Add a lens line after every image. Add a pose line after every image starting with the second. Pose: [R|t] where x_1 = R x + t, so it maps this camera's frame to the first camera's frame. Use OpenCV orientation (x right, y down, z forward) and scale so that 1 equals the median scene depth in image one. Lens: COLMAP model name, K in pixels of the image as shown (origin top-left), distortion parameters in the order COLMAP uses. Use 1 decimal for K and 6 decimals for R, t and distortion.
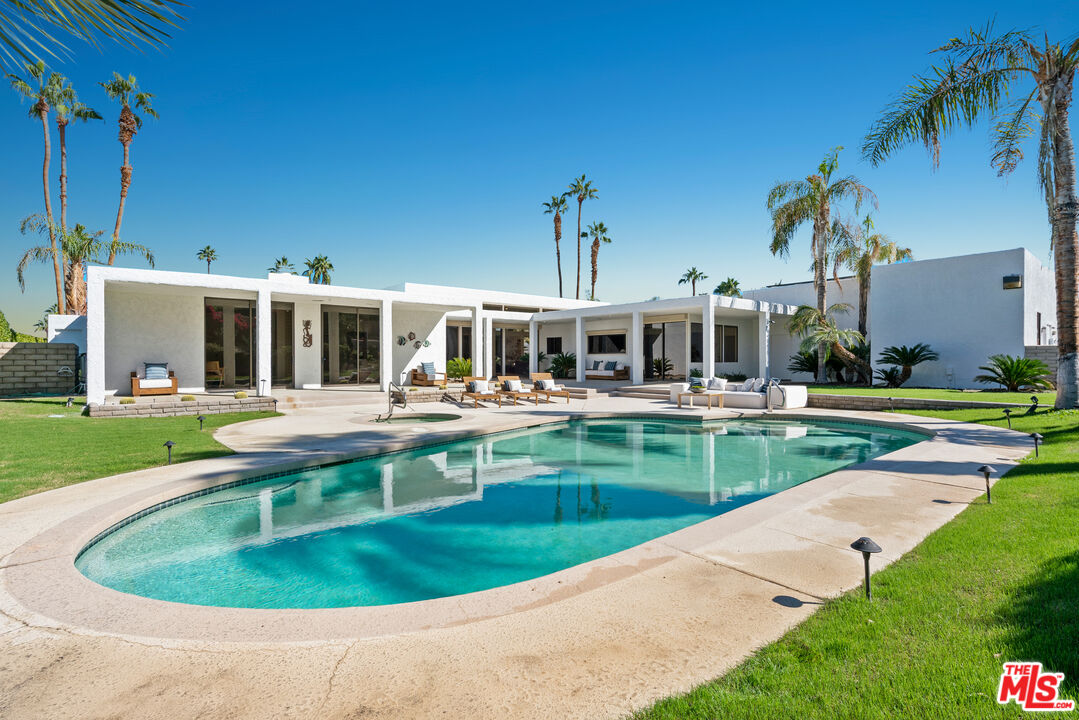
lens RADIAL K [[527.9, 0, 540.2], [0, 527.9, 369.0], [0, 0, 1]] dist [0.000579, 0.000005]
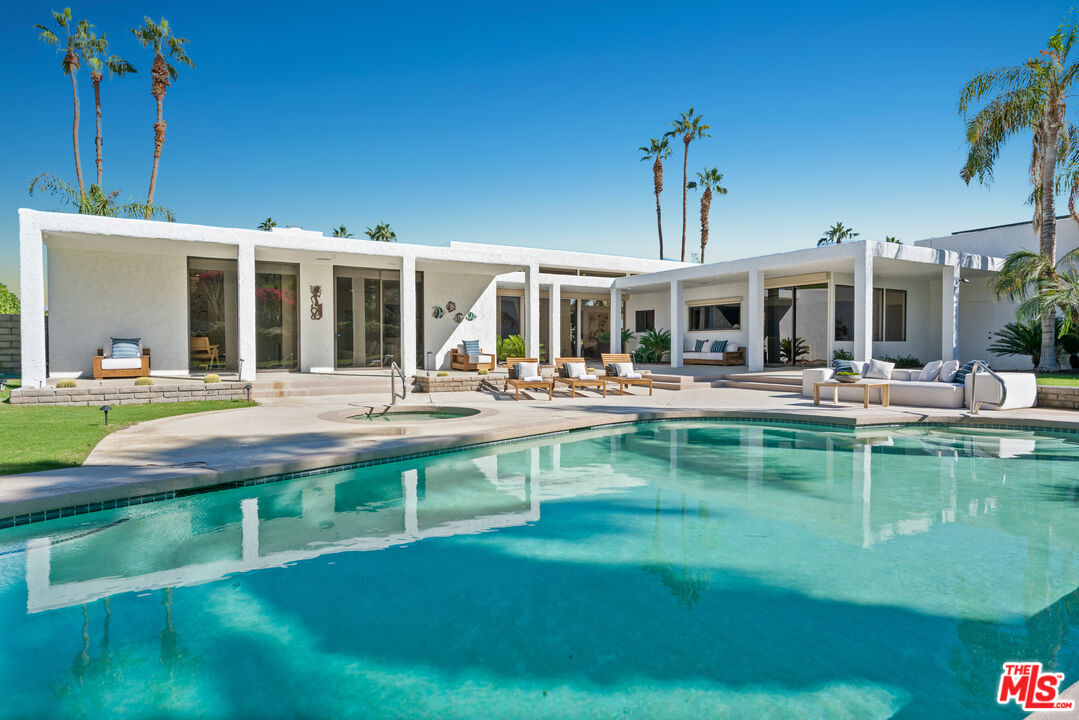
lens RADIAL K [[607.0, 0, 539.1], [0, 607.0, 363.6], [0, 0, 1]] dist [0.009856, -0.000237]
pose [[0.985185, 0.005267, -0.171414, 0.037874], [-0.003118, 0.999913, 0.012802, 0.009786], [0.171467, -0.012078, 0.985116, 0.139568]]
